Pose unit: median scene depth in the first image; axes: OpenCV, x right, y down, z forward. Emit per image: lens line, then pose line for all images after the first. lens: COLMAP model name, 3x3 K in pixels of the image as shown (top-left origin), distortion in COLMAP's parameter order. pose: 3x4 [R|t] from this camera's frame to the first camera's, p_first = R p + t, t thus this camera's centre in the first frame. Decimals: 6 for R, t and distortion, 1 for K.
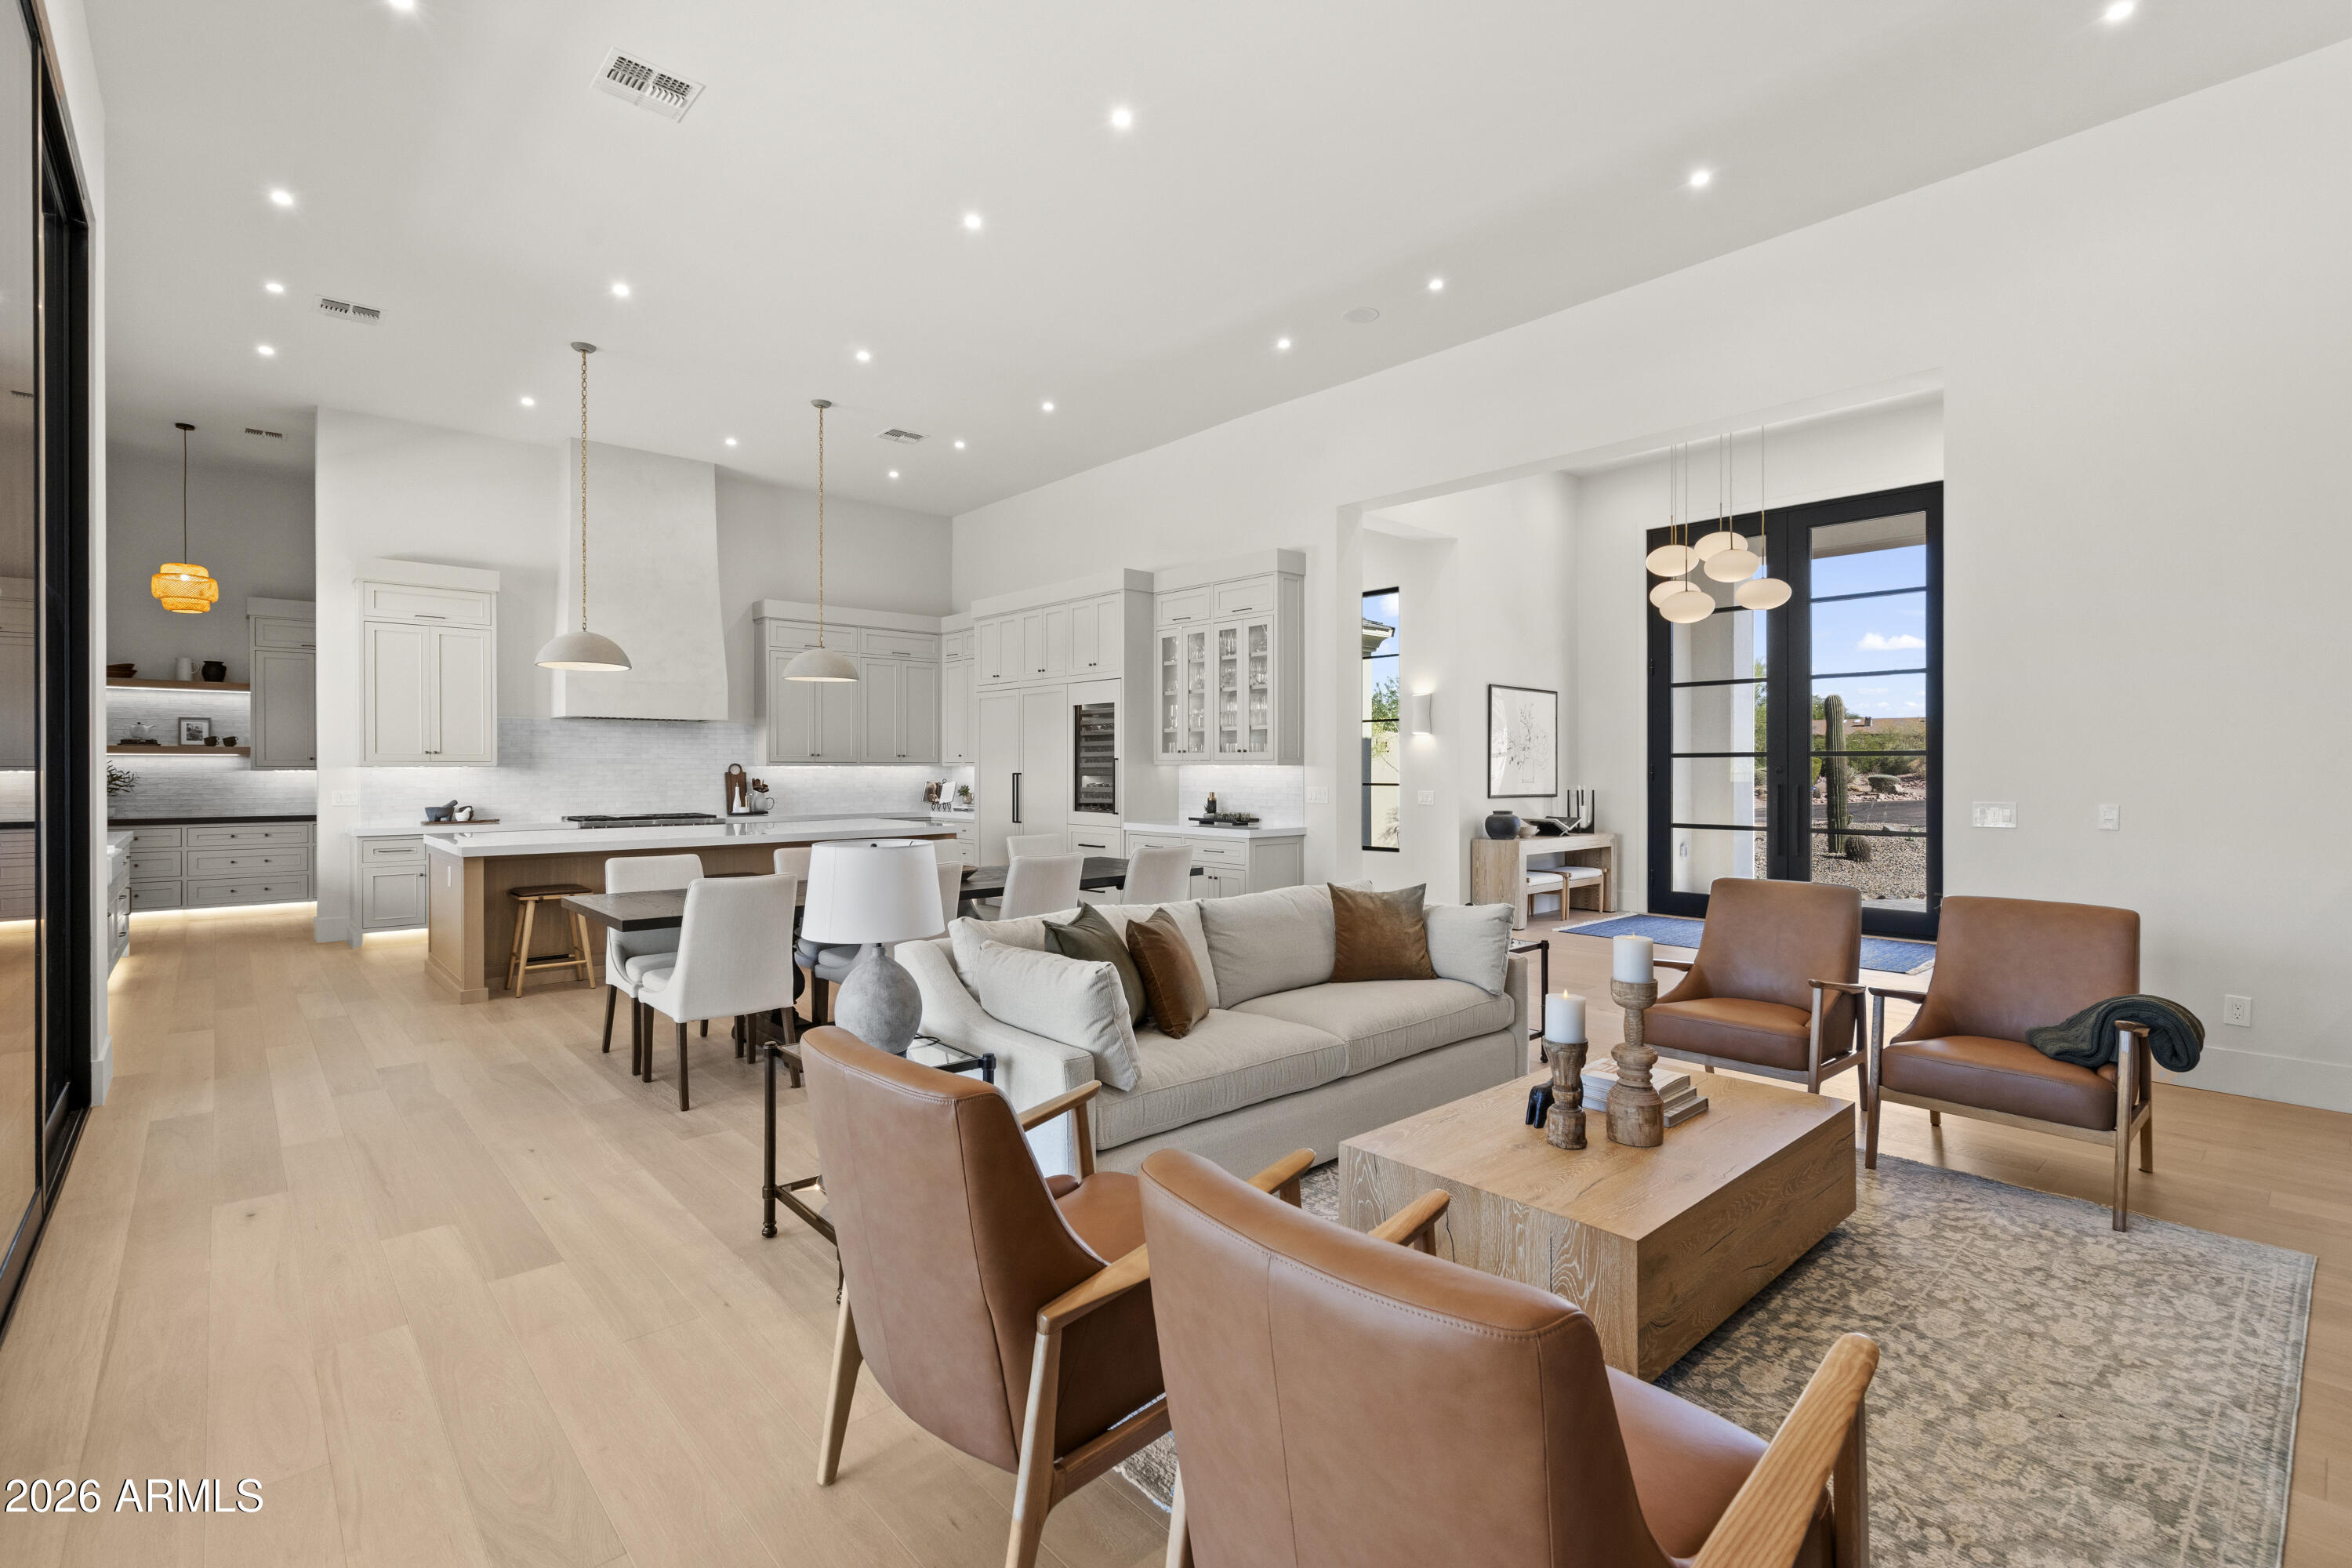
lens RADIAL K [[1067.5, 0, 1169.6], [0, 1067.5, 772.8], [0, 0, 1]] dist [-0.004696, 0.001292]
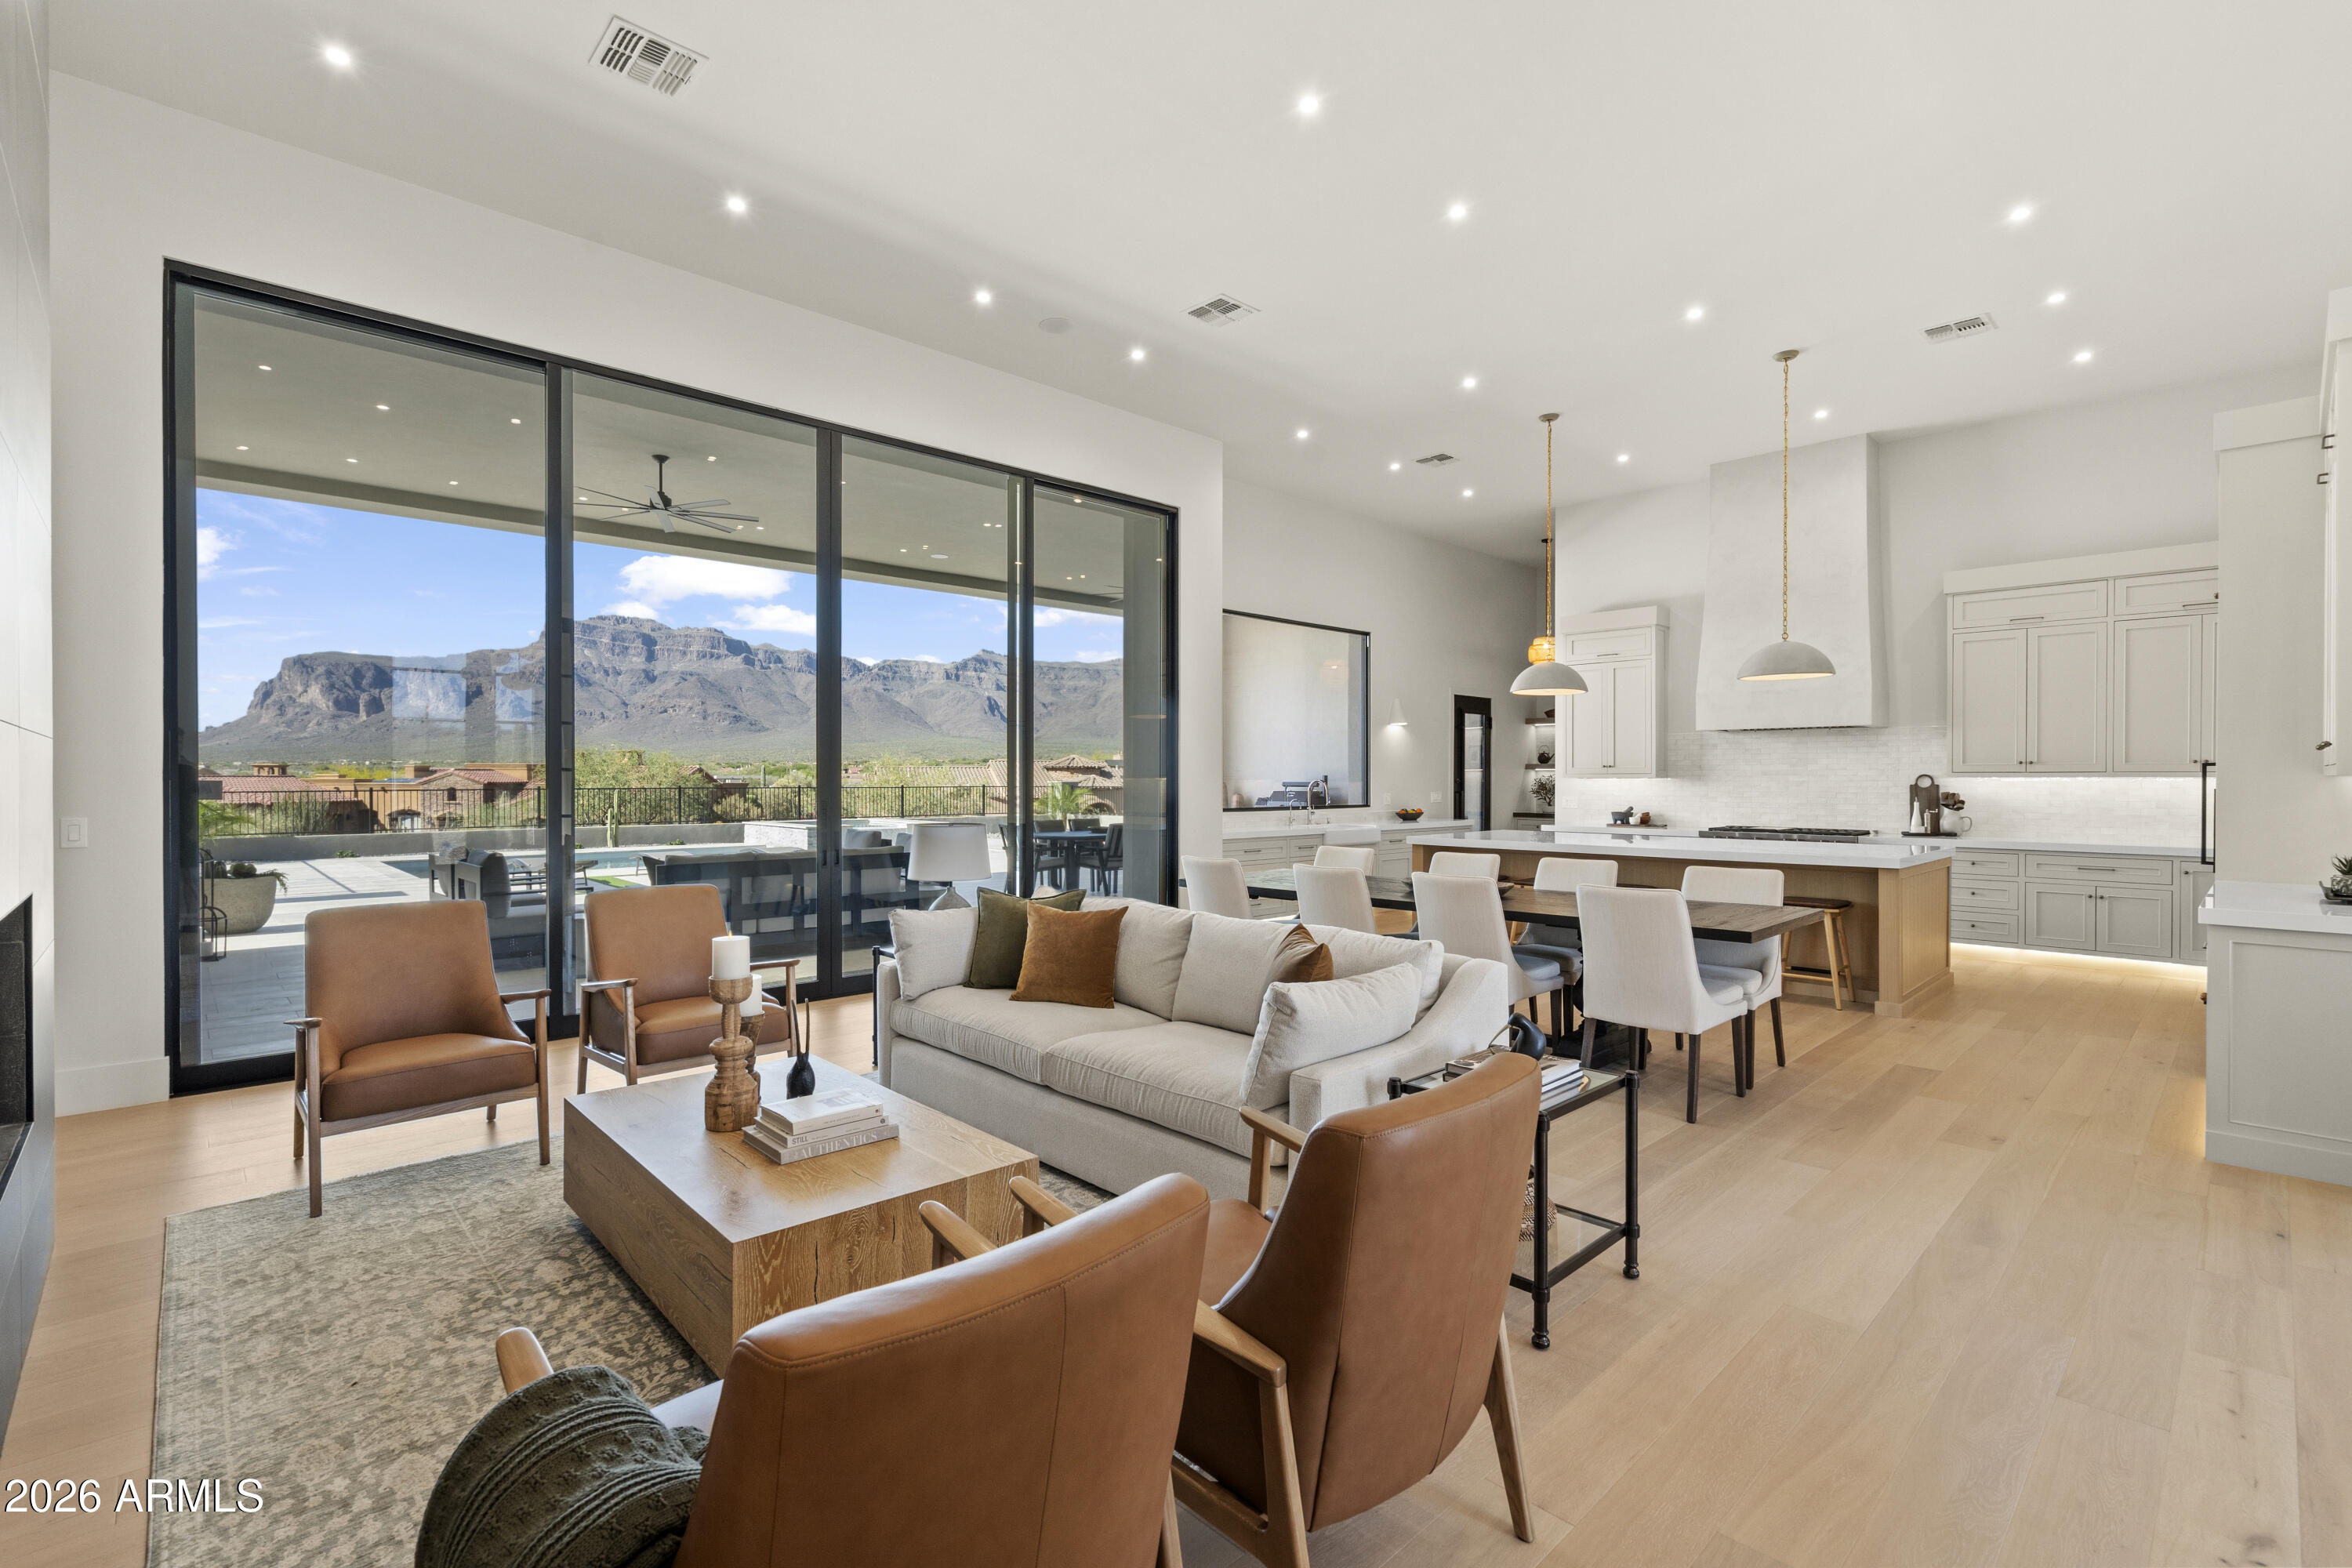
lens RADIAL K [[1067.5, 0, 1169.2], [0, 1067.5, 782.4], [0, 0, 1]] dist [-0.004696, 0.001292]
pose [[0.022181, 0.005180, -0.999741, 0.311125], [-0.005661, 0.999971, 0.005056, -0.002297], [0.999738, 0.005547, 0.022210, 0.289598]]
